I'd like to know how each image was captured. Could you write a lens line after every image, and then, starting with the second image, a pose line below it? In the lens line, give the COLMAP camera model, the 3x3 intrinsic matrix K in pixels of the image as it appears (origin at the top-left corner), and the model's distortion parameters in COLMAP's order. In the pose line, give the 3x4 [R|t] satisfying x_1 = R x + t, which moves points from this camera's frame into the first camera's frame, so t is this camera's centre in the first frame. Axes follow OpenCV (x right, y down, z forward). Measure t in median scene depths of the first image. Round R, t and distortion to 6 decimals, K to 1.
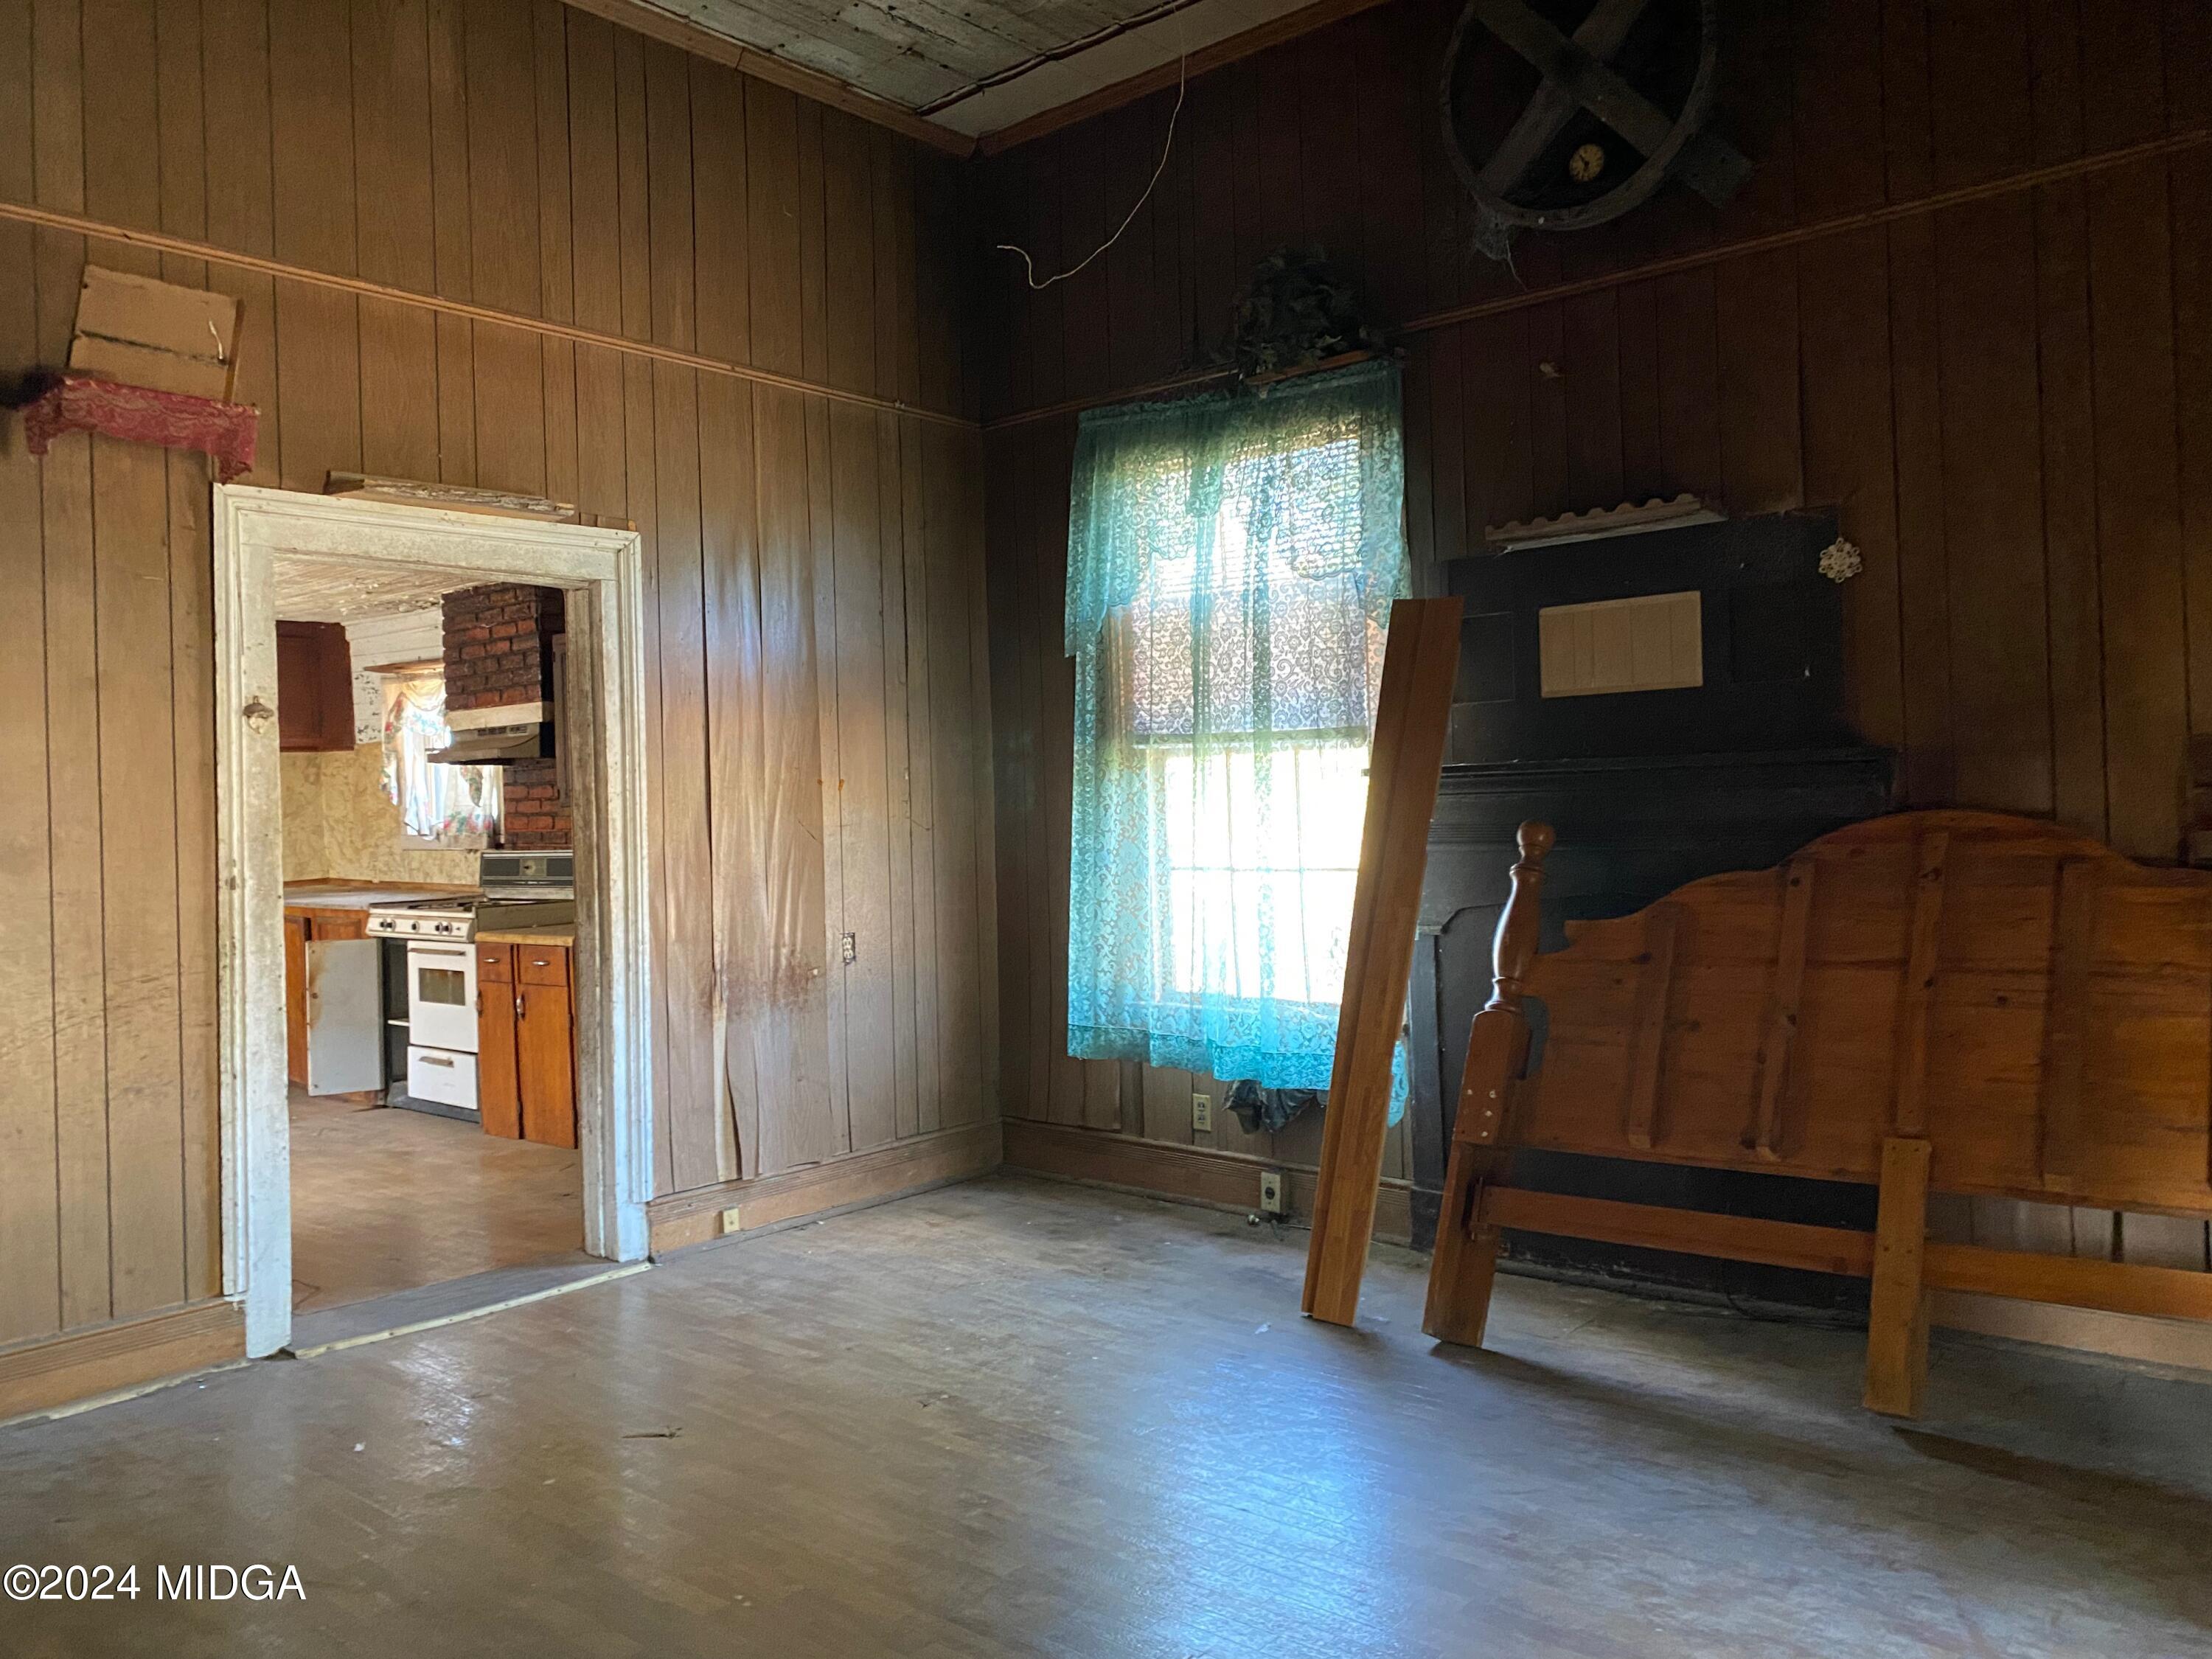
lens RADIAL K [[1680.0, 0, 1103.9], [0, 1680.0, 816.1], [0, 0, 1]] dist [0.129080, -0.353993]
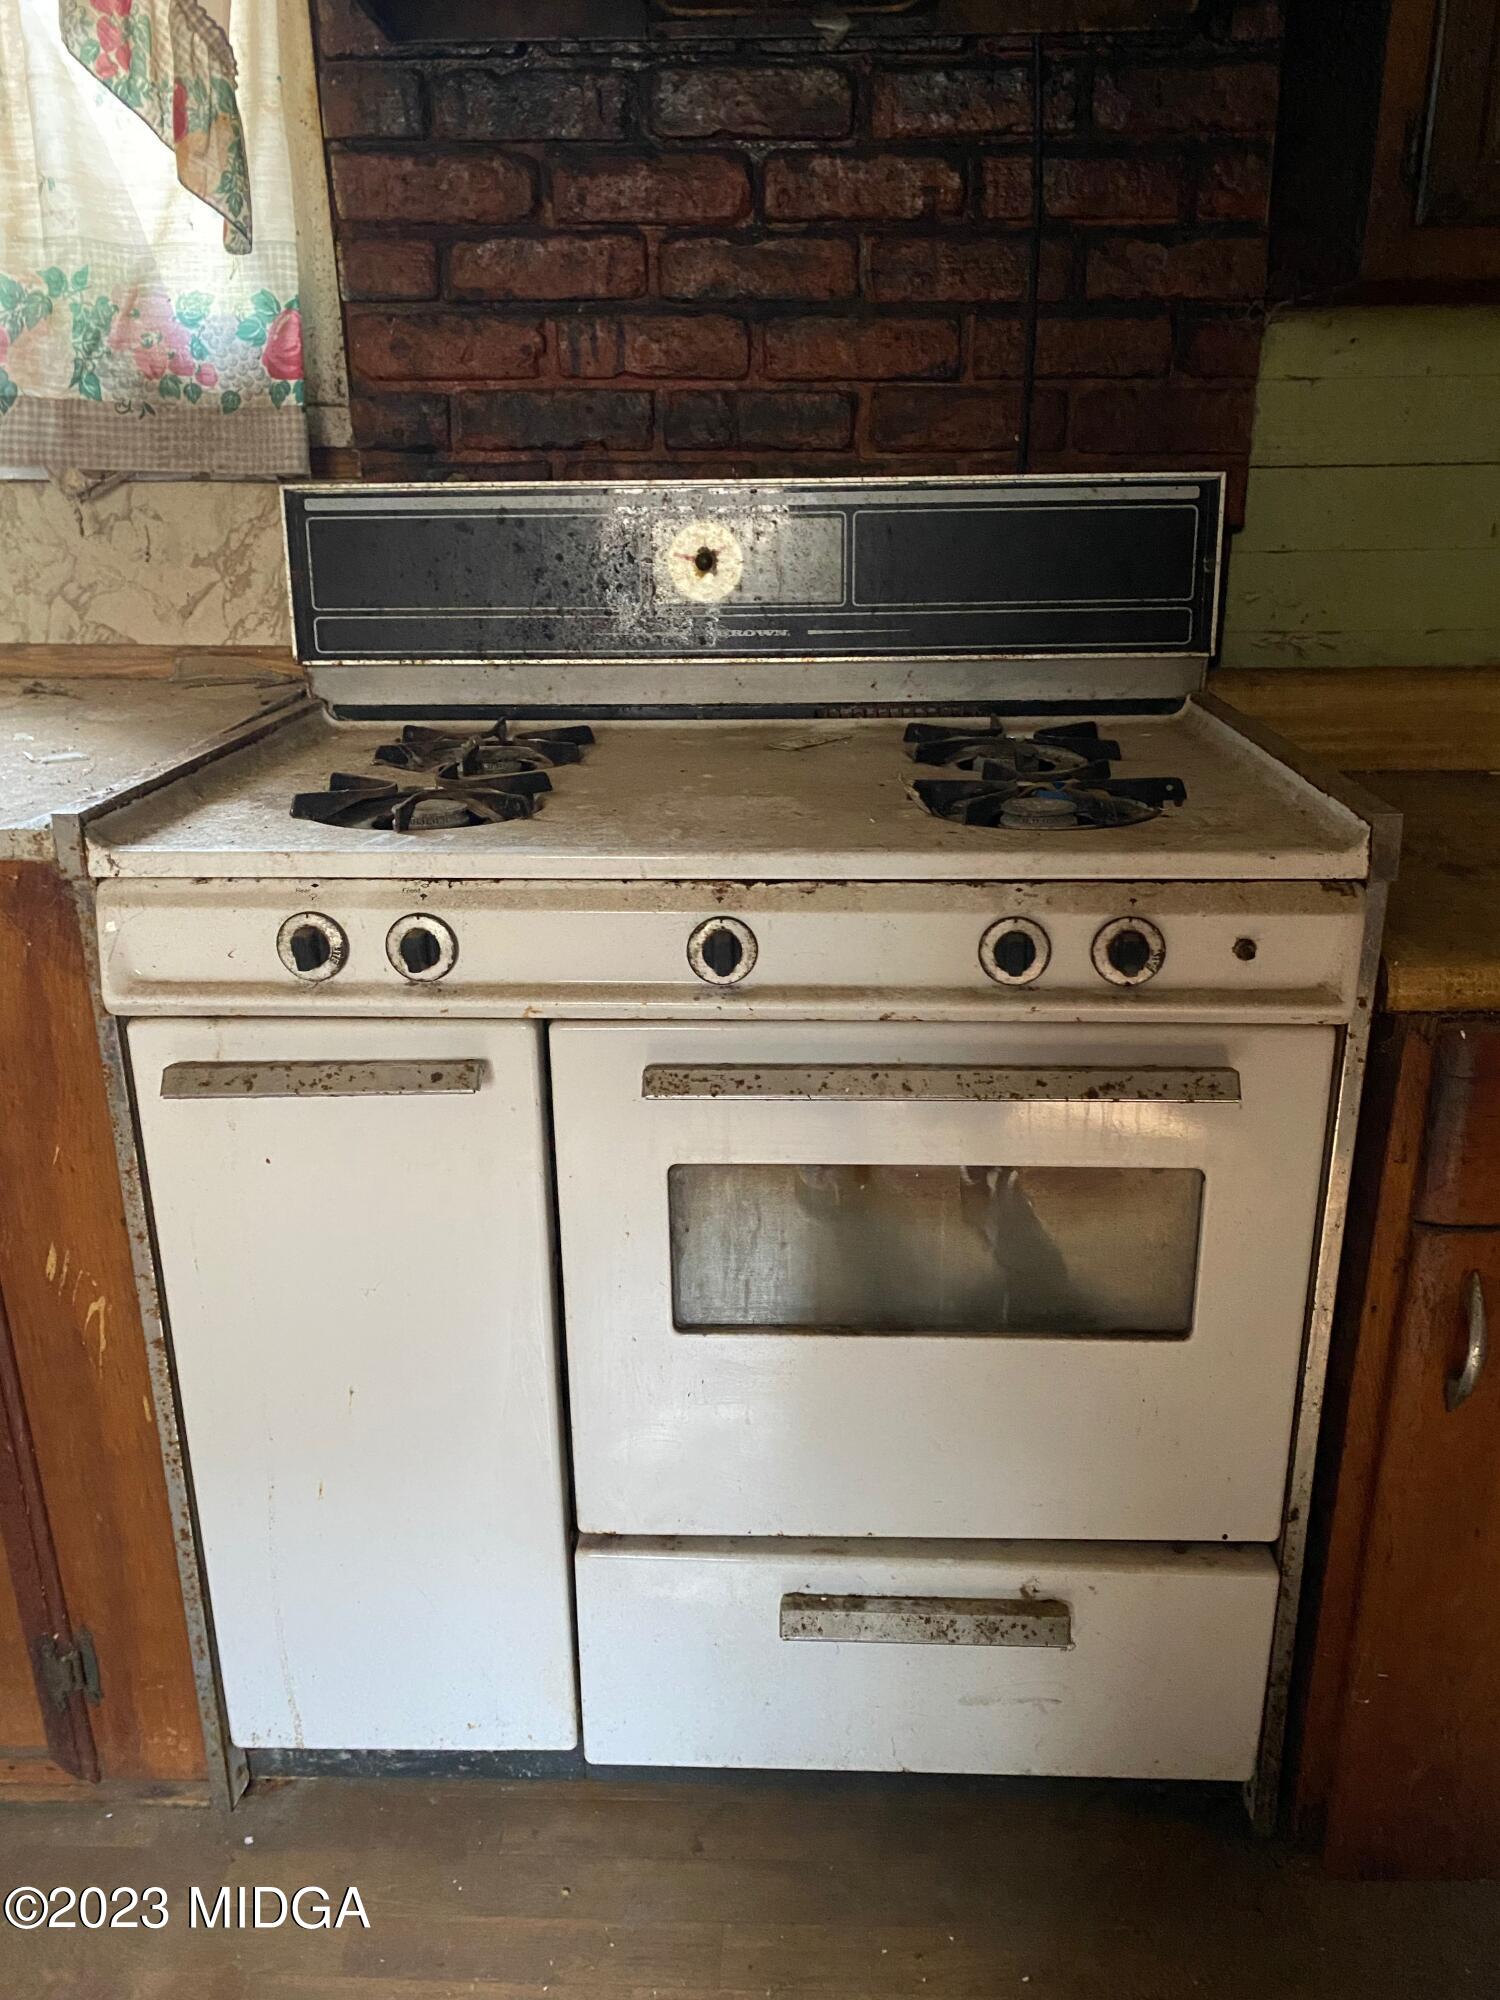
lens RADIAL K [[1530.6, 0, 748.8], [0, 1530.6, 965.6], [0, 0, 1]] dist [0.010904, 0.002982]
pose [[0.775577, -0.182389, 0.604330, -0.450971], [-0.008037, 0.954419, 0.298362, 0.020782], [-0.631202, -0.236260, 0.738760, 0.816485]]
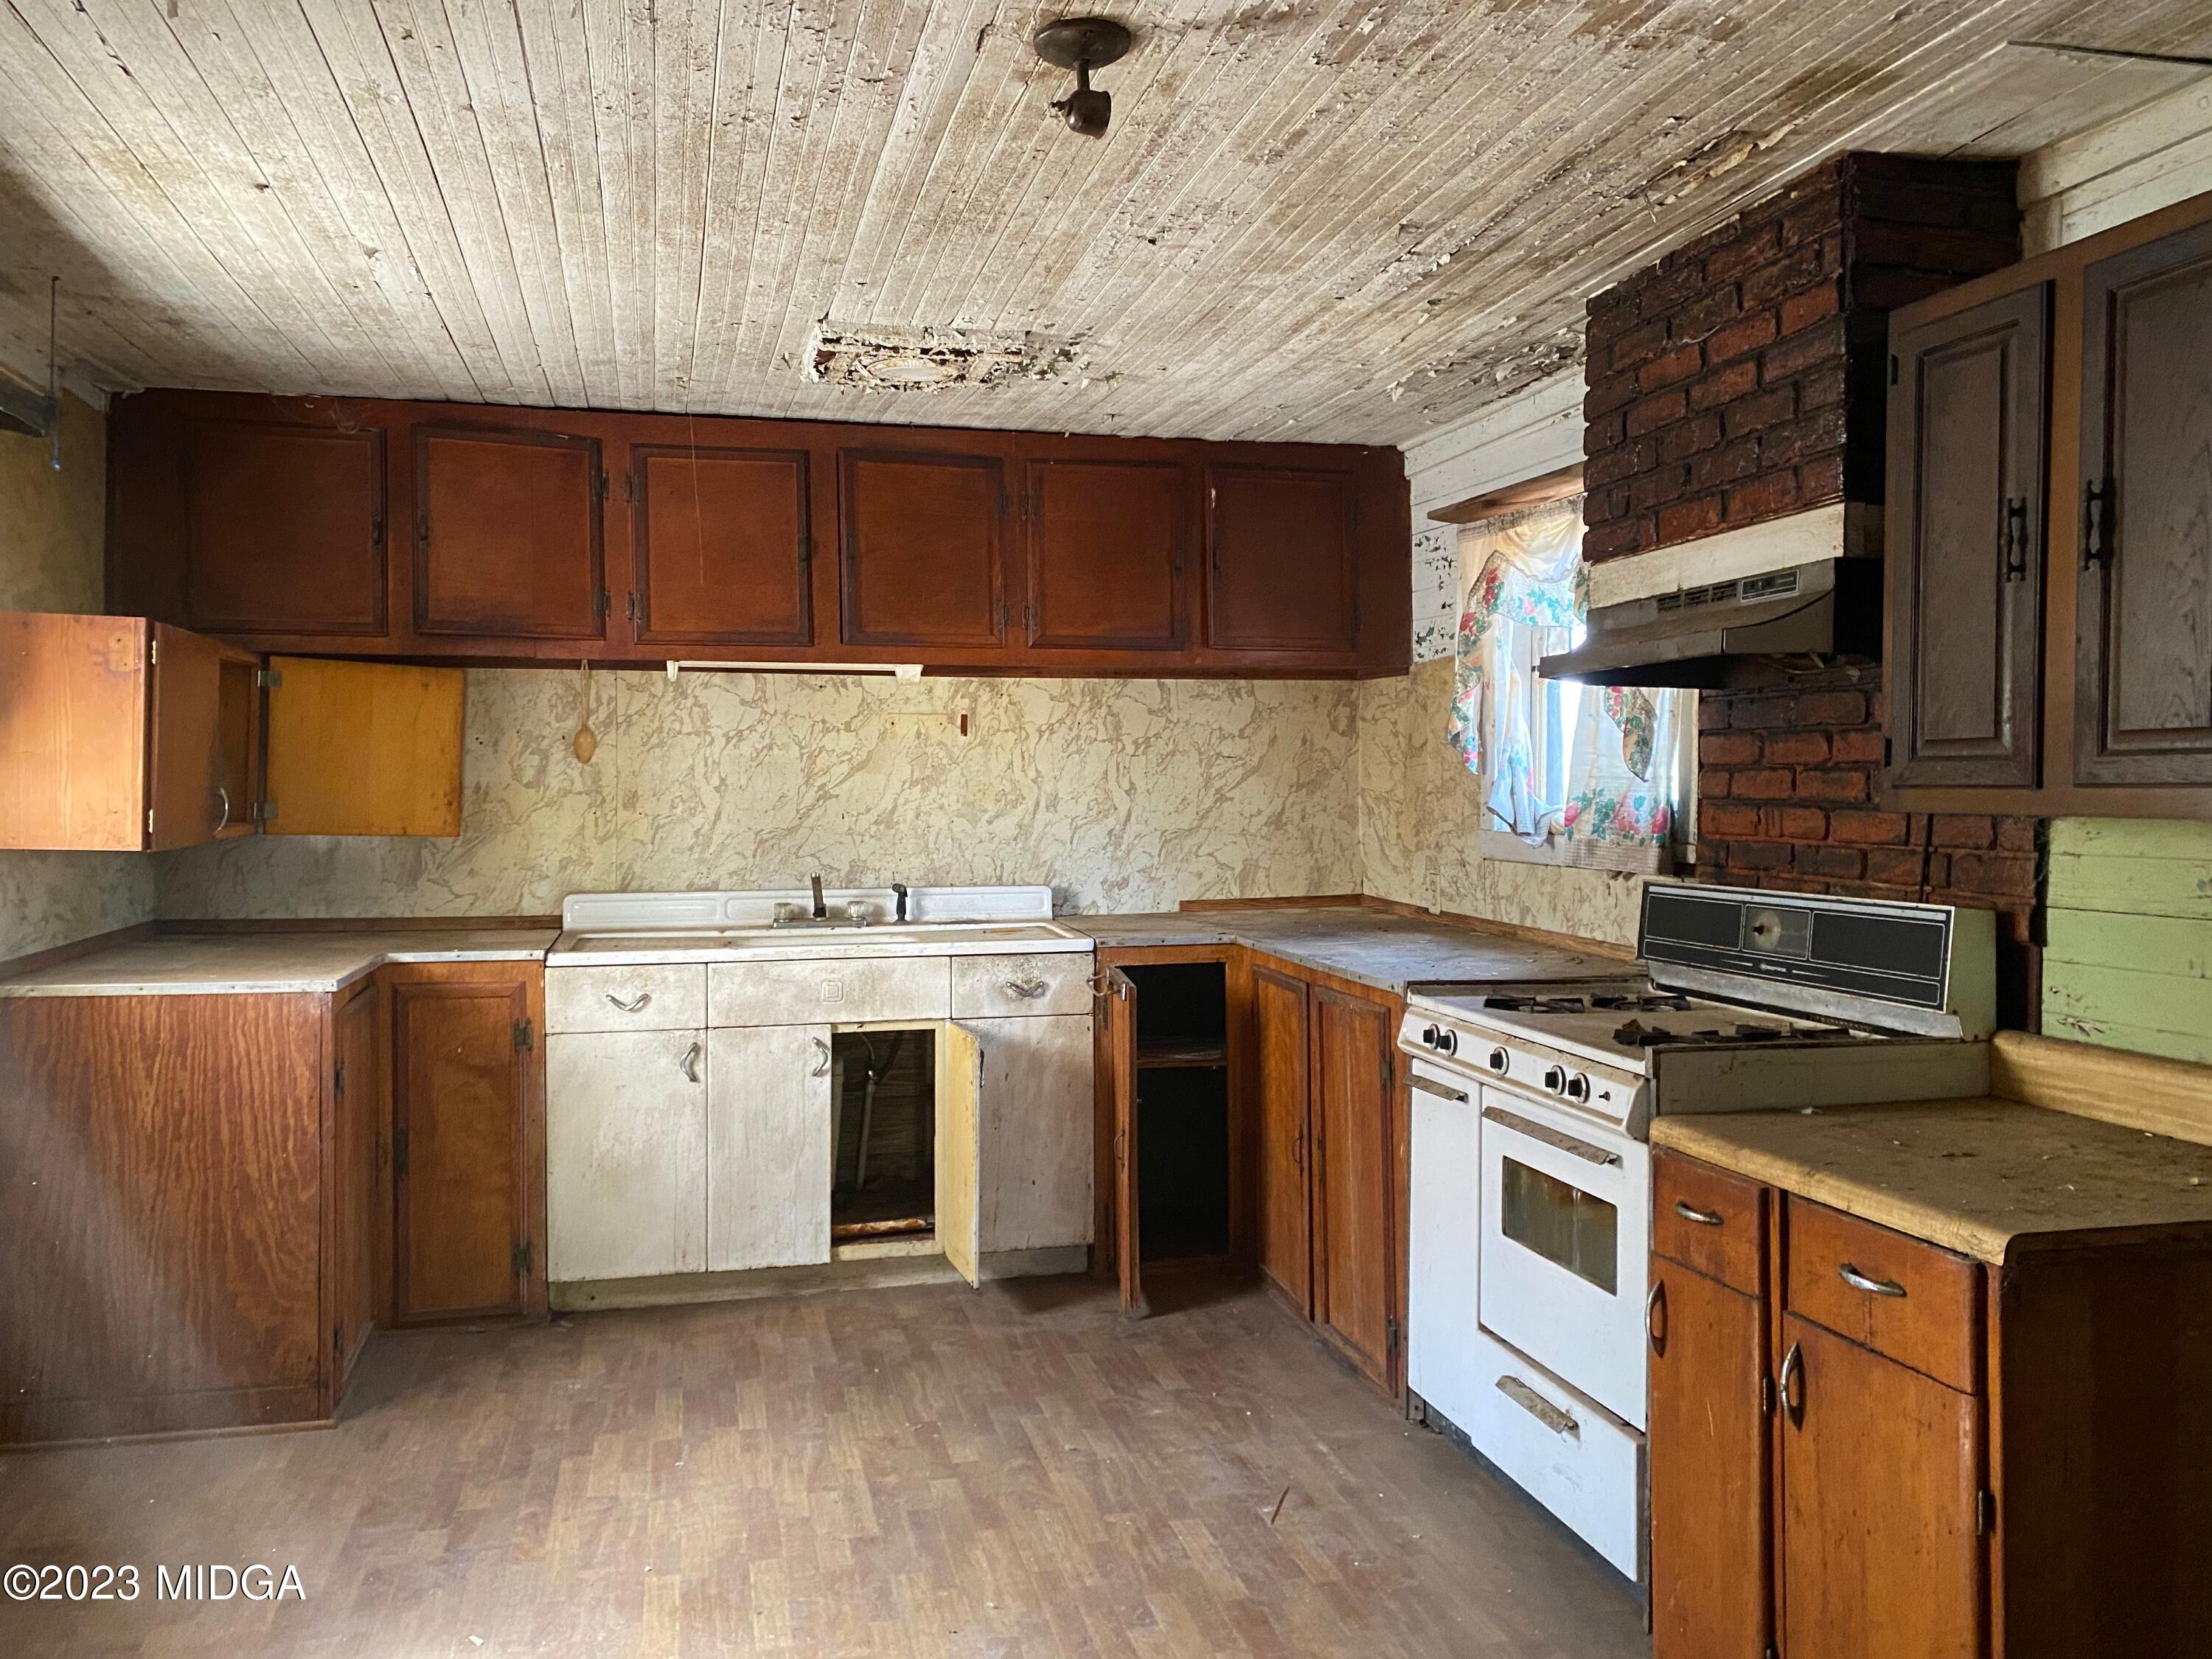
lens RADIAL K [[1680.0, 0, 1103.9], [0, 1680.0, 816.1], [0, 0, 1]] dist [0.129080, -0.353993]
pose [[0.813670, 0.041696, -0.579830, -0.224113], [-0.034163, 0.999130, 0.023909, -0.001932], [0.580323, 0.000355, 0.814386, 0.552231]]
